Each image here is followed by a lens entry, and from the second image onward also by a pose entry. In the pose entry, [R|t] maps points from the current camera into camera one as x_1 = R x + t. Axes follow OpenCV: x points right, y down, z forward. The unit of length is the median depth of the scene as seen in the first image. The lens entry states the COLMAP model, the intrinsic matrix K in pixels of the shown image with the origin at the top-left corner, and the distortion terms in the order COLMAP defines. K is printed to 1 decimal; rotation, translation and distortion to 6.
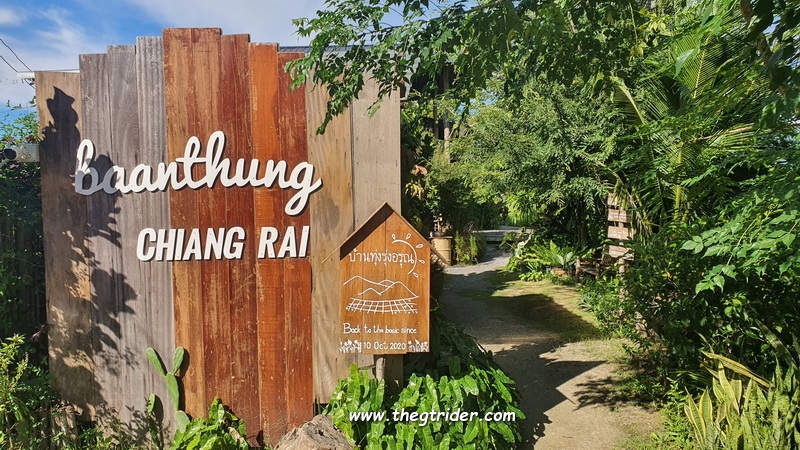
lens RADIAL K [[626.4, 0, 397.4], [0, 626.4, 224.2], [0, 0, 1]] dist [0.017887, -0.007117]
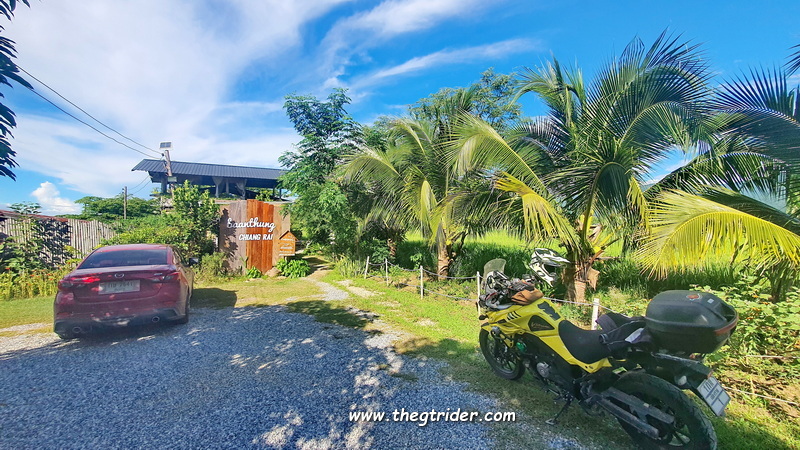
lens RADIAL K [[317.6, 0, 394.3], [0, 317.6, 227.2], [0, 0, 1]] dist [-0.001918, -0.000003]
pose [[0.893113, 0.022886, 0.449249, -0.447039], [-0.001652, 0.998865, -0.047601, 0.073945], [-0.449829, 0.041771, 0.892137, -2.053107]]
